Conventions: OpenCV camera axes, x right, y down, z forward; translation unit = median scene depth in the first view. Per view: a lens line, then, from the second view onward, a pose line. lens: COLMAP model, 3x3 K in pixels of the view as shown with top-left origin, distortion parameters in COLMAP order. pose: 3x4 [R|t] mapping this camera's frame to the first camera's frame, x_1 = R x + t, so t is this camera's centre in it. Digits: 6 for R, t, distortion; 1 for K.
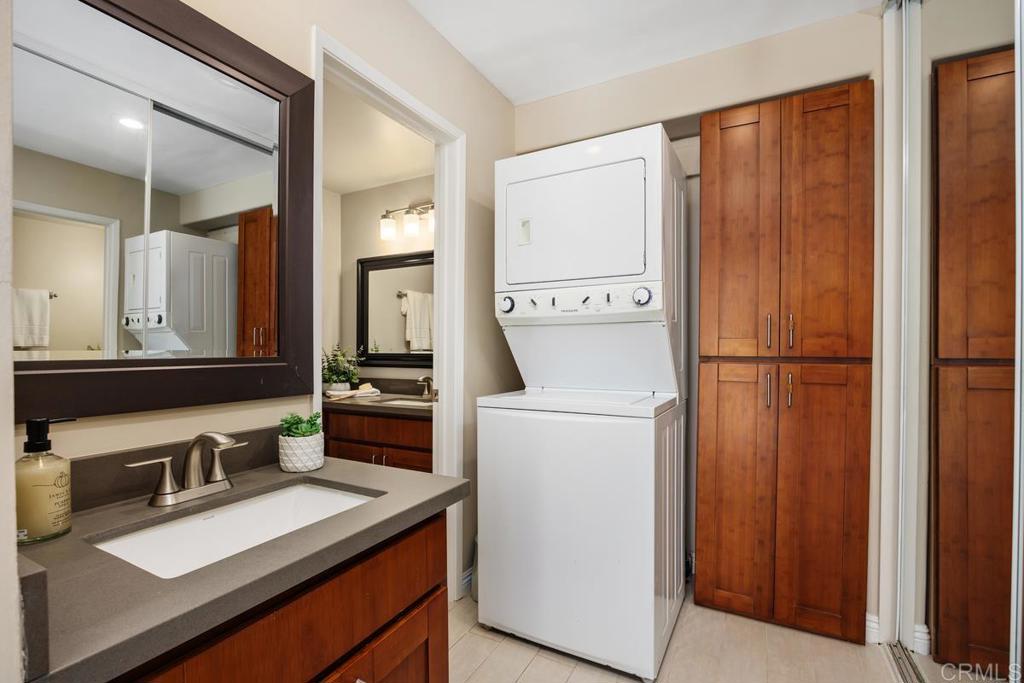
lens RADIAL K [[466.4, 0, 505.0], [0, 466.4, 344.8], [0, 0, 1]] dist [-0.003059, -0.000053]
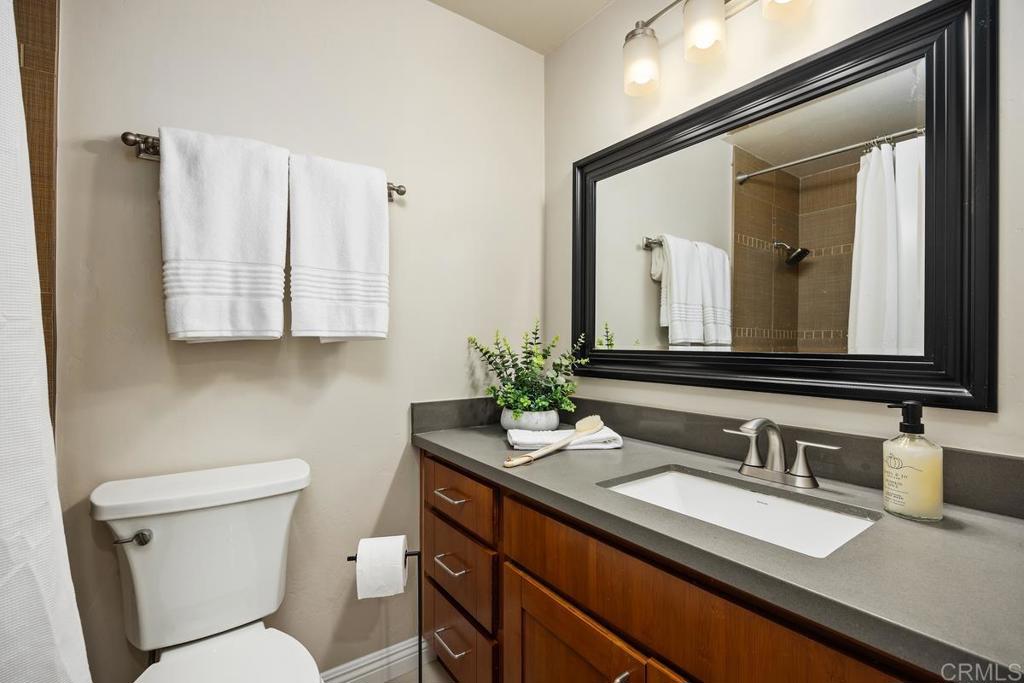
lens RADIAL K [[466.4, 0, 510.2], [0, 466.4, 340.2], [0, 0, 1]] dist [-0.003059, -0.000053]
pose [[0.897377, 0.002883, -0.441255, -0.157277], [-0.001381, 0.999992, 0.003726, 0.006439], [0.441262, -0.002734, 0.897374, 0.523238]]
